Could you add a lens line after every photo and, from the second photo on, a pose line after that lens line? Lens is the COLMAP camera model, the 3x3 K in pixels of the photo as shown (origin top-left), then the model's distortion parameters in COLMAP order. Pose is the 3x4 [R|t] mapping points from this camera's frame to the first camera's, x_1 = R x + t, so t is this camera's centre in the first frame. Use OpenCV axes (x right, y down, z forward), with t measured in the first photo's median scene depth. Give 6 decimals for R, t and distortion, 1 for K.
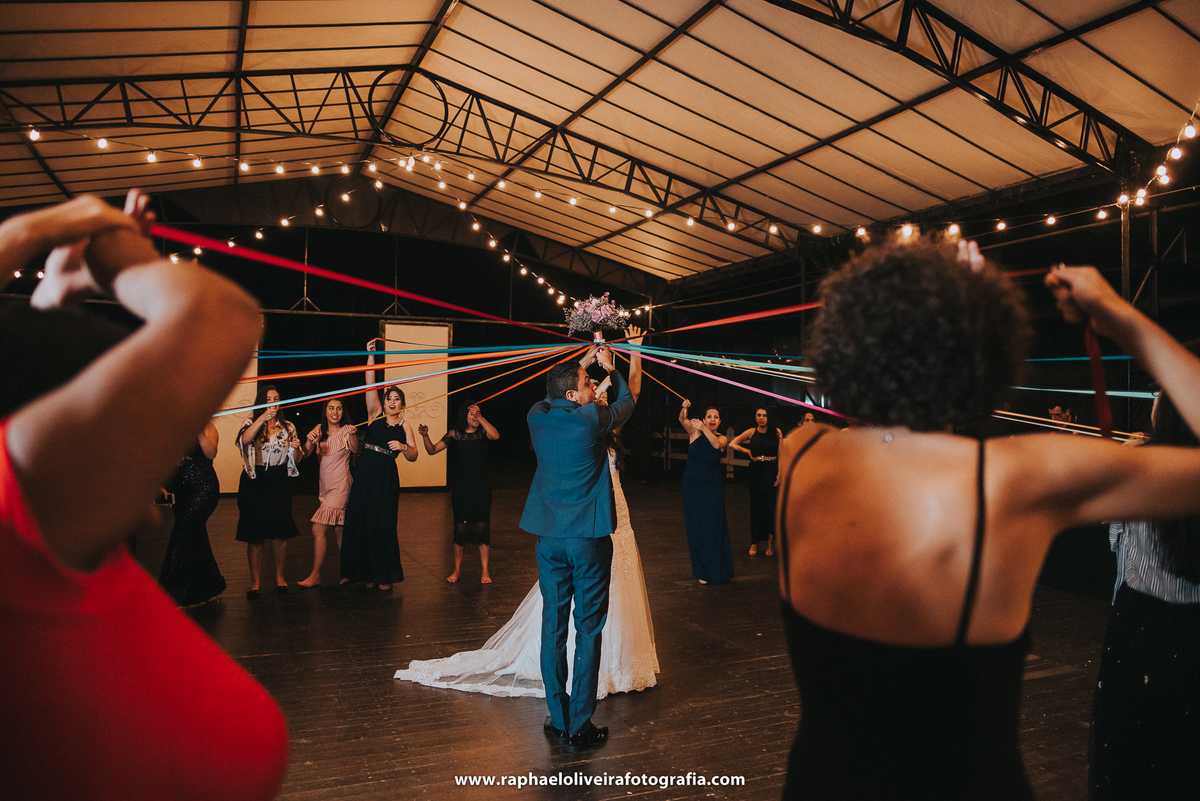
lens RADIAL K [[822.8, 0, 599.5], [0, 822.8, 358.2], [0, 0, 1]] dist [-0.043087, 0.001857]
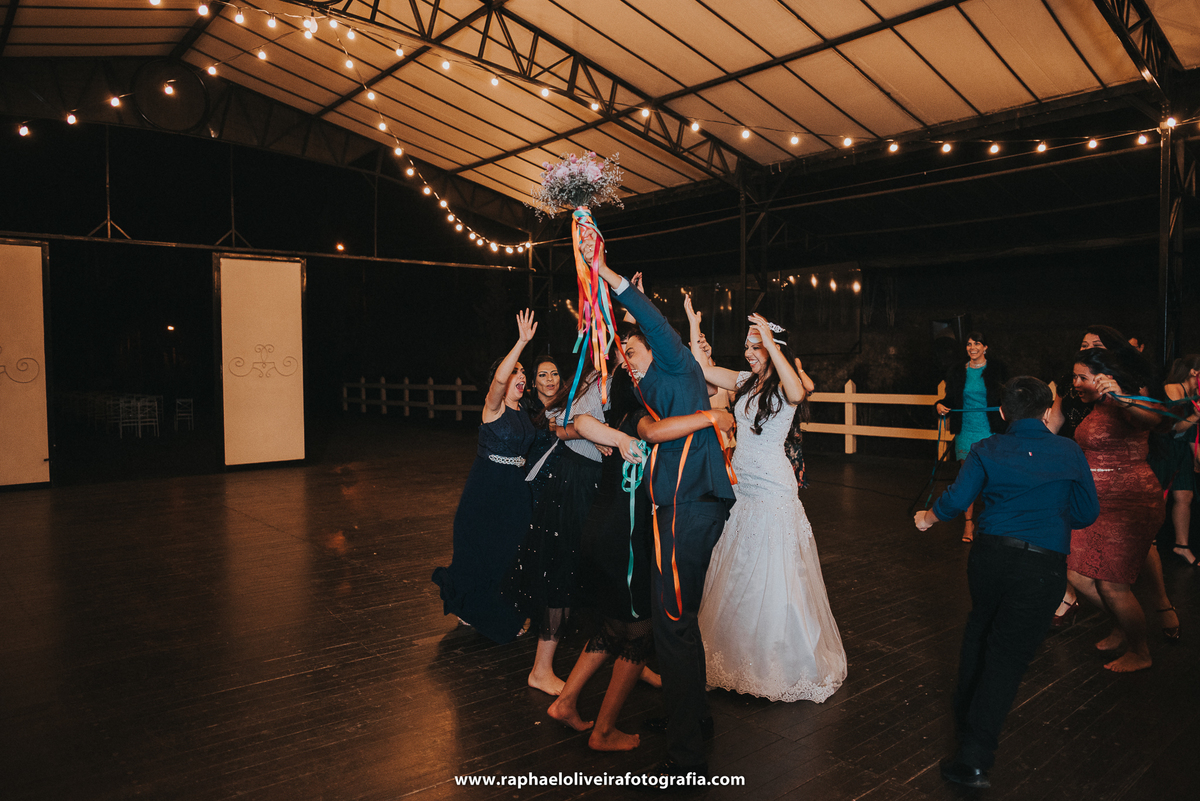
lens RADIAL K [[822.8, 0, 599.5], [0, 822.8, 358.2], [0, 0, 1]] dist [-0.043087, 0.001857]
pose [[0.960763, -0.019846, 0.276661, -0.134971], [0.003429, 0.998211, 0.059696, 0.008802], [-0.277351, -0.056405, 0.959111, 0.156184]]
